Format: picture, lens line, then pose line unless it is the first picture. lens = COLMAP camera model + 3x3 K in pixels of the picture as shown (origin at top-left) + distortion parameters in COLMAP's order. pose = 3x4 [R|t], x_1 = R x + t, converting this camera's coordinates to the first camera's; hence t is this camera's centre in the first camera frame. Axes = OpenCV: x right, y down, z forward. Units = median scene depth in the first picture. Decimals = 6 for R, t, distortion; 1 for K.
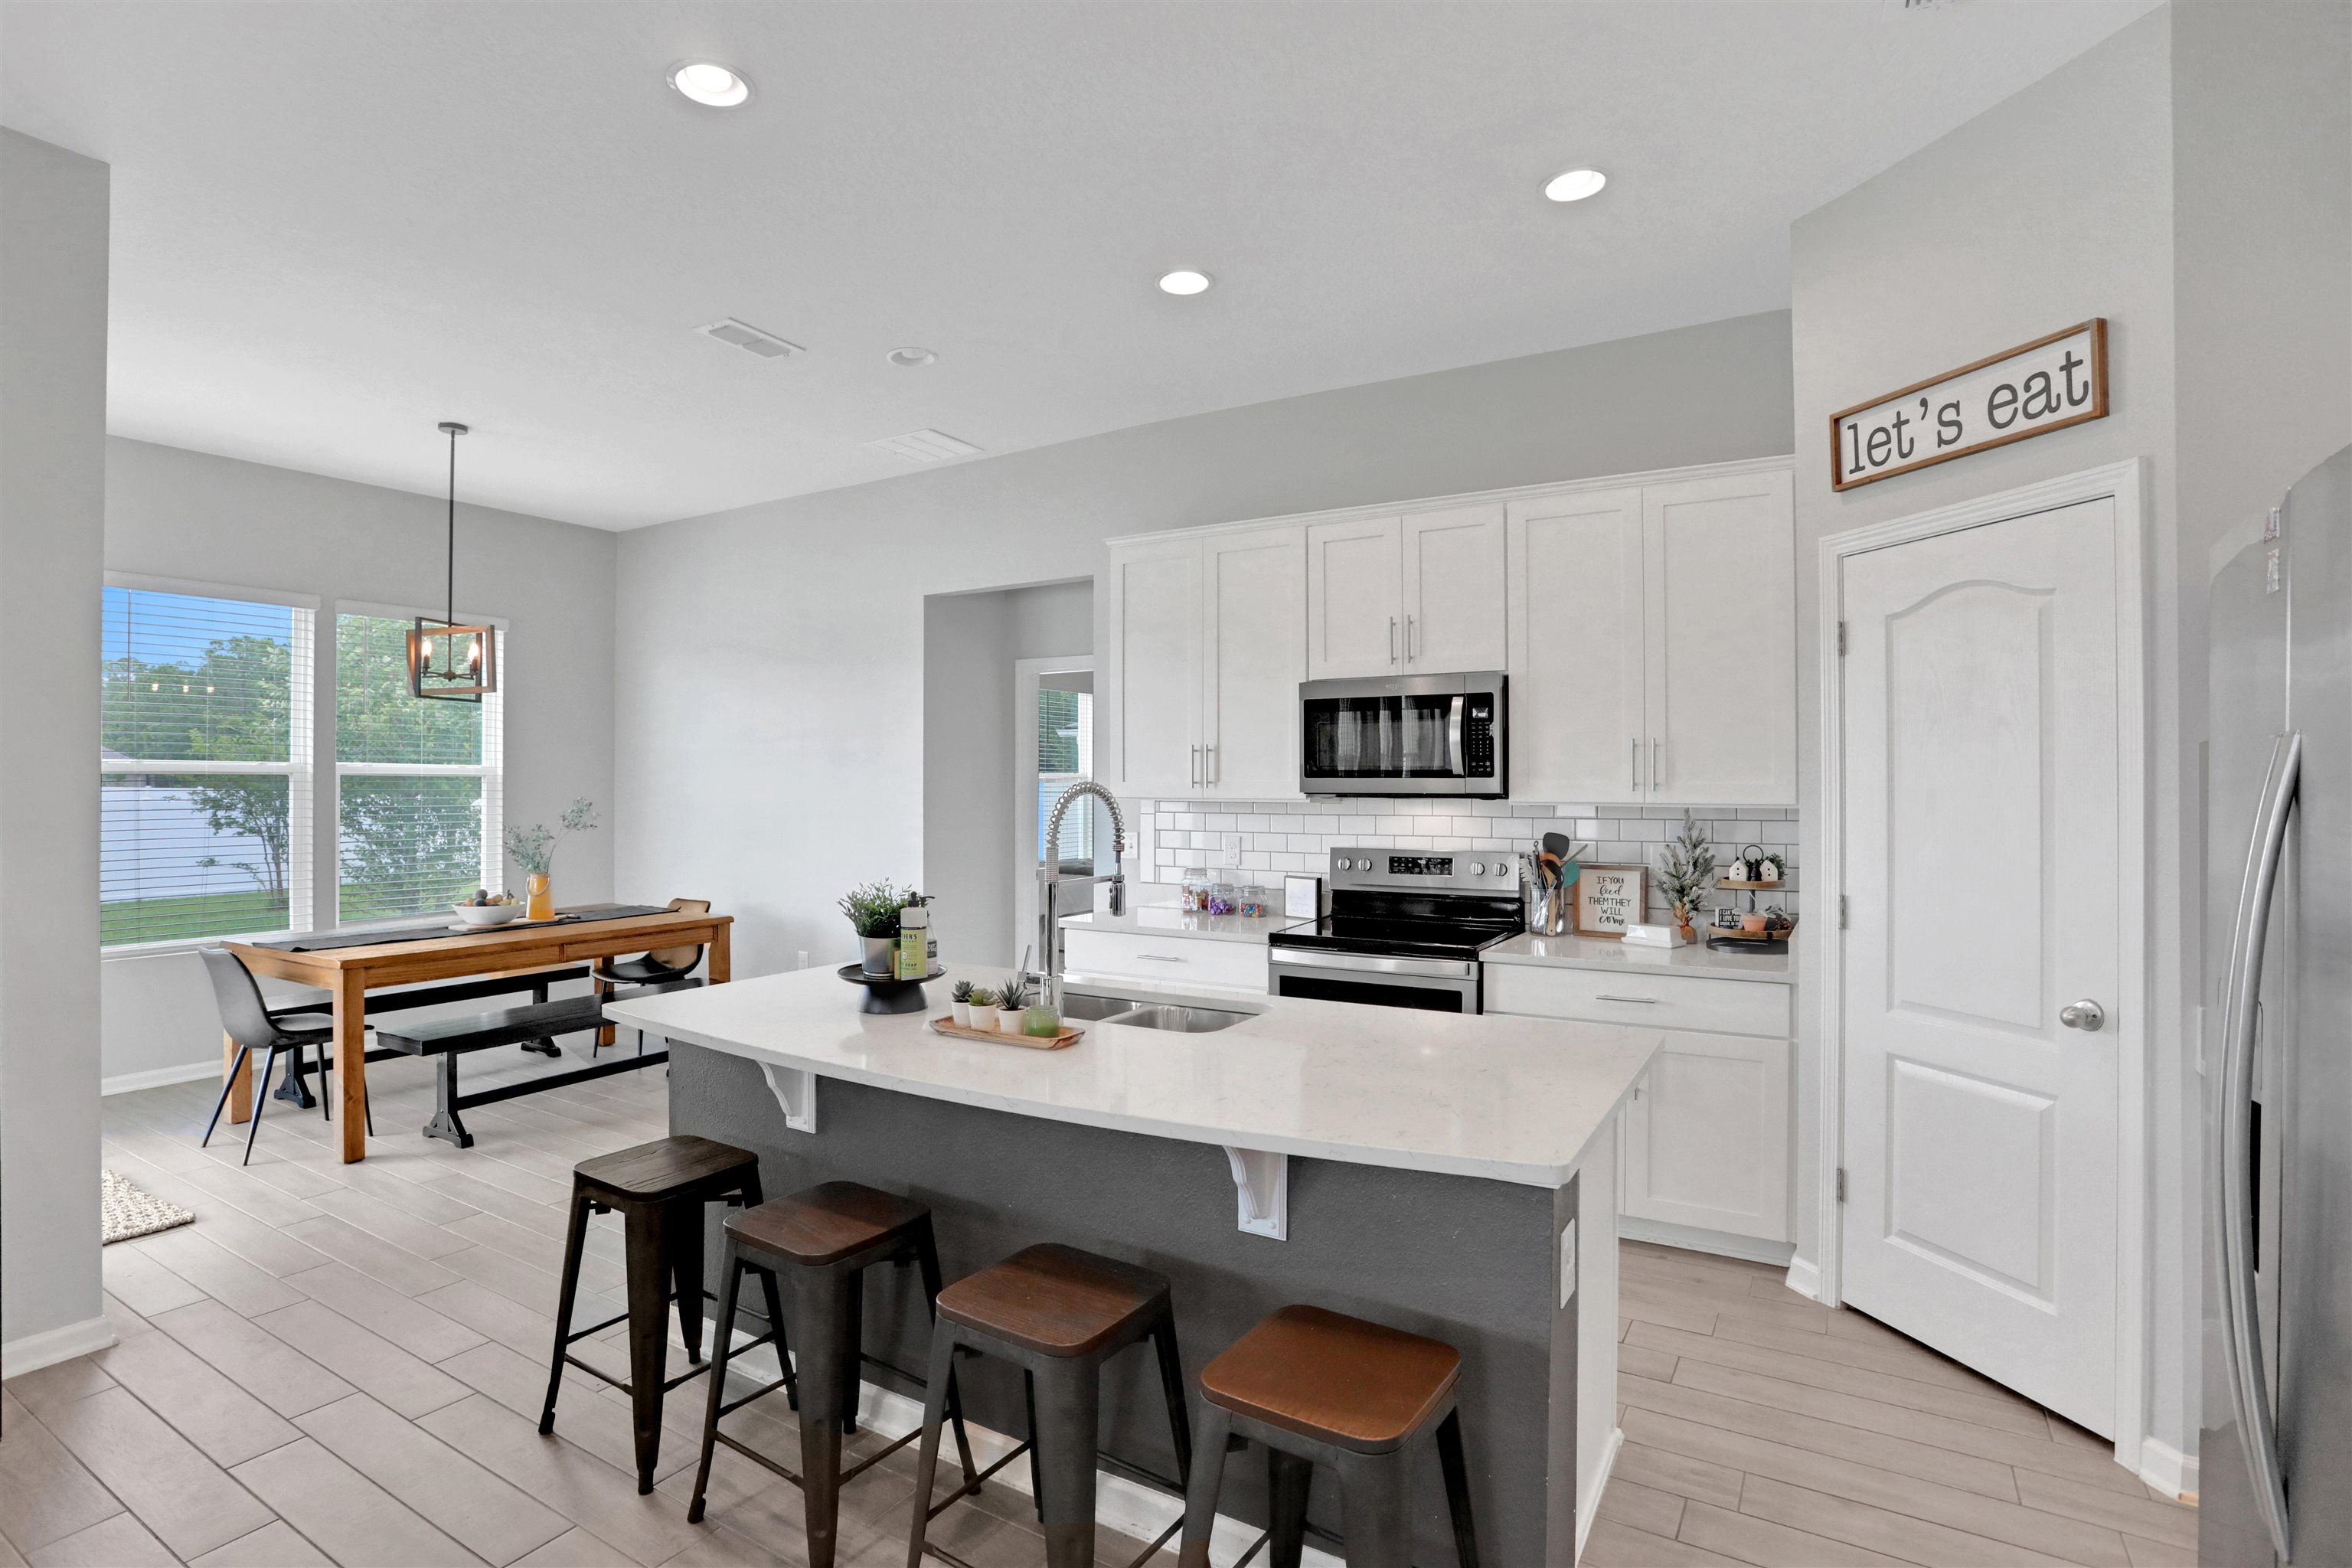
lens RADIAL K [[1159.4, 0, 1160.7], [0, 1159.4, 777.3], [0, 0, 1]] dist [-0.093867, 0.043147]
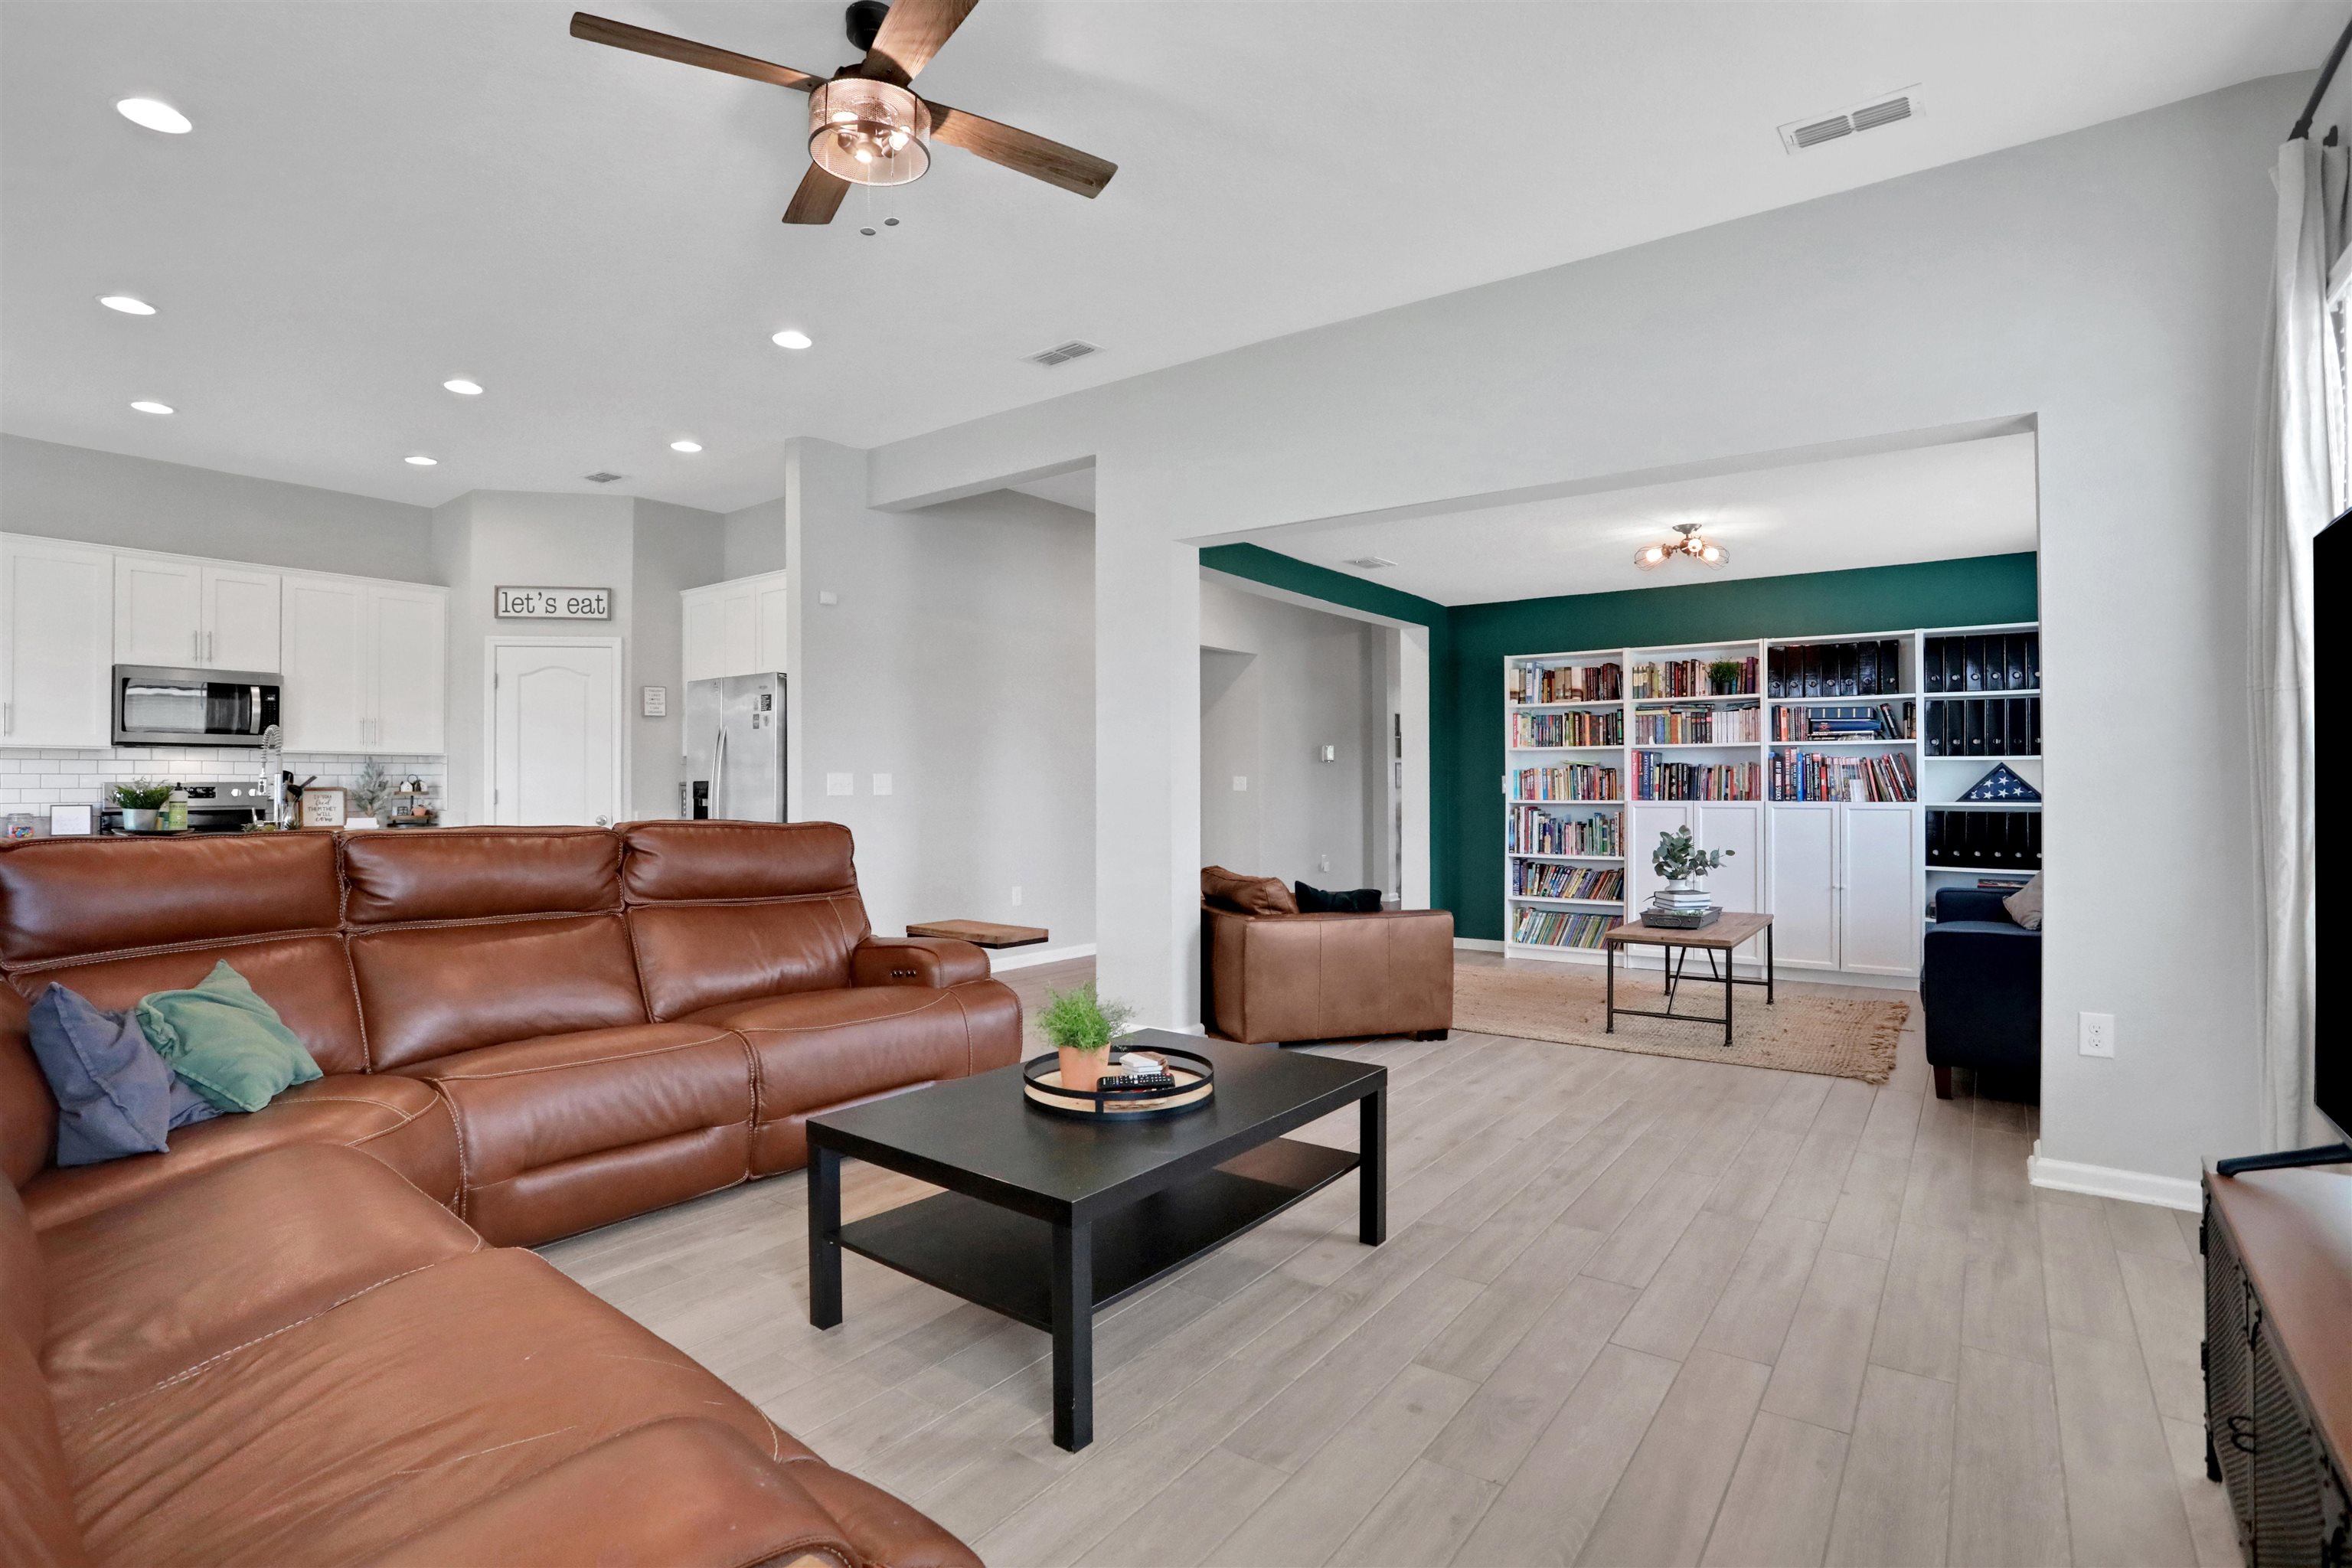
lens RADIAL K [[1159.4, 0, 1160.7], [0, 1159.4, 777.3], [0, 0, 1]] dist [-0.093867, 0.043147]
pose [[0.082096, 0.003517, 0.996618, -1.632362], [-0.005123, 0.999982, -0.003107, 0.078130], [-0.996611, -0.004851, 0.082113, -0.582452]]
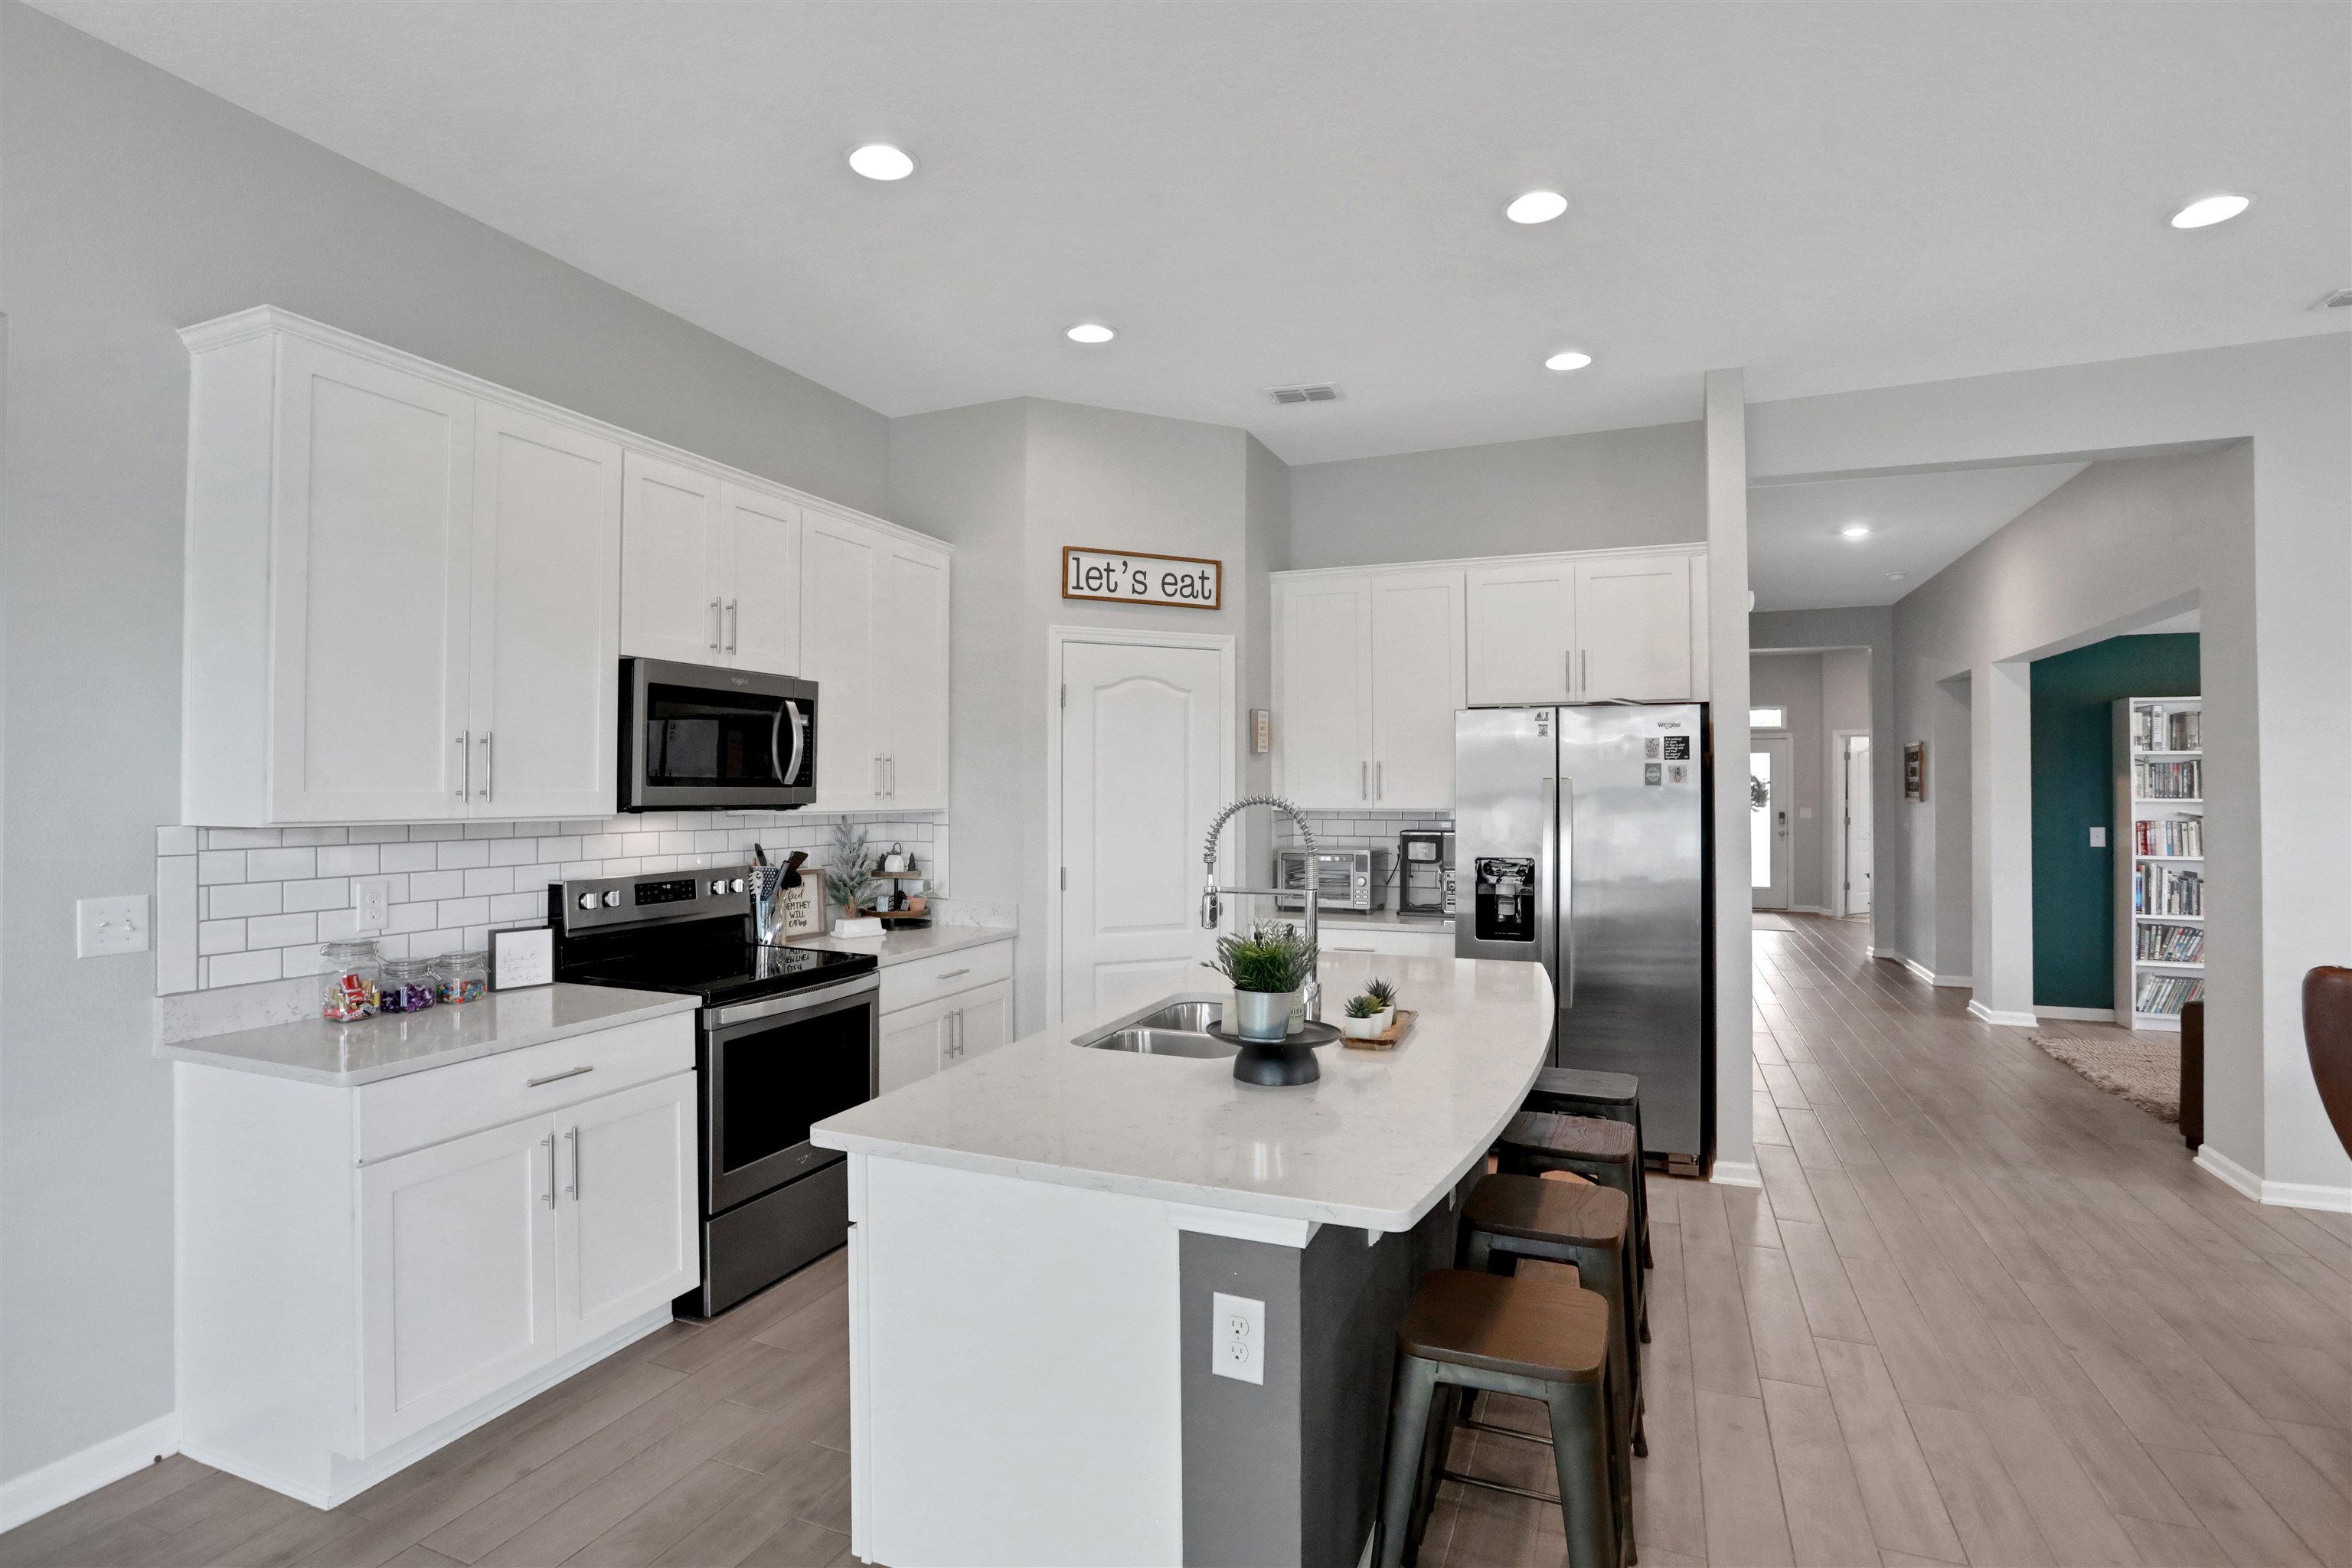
lens RADIAL K [[1159.4, 0, 1160.7], [0, 1159.4, 777.3], [0, 0, 1]] dist [-0.093867, 0.043147]
pose [[-0.159971, 0.006487, 0.987100, -0.936470], [-0.009142, 0.999926, -0.008053, -0.004432], [-0.987079, -0.010312, -0.159900, 1.118801]]
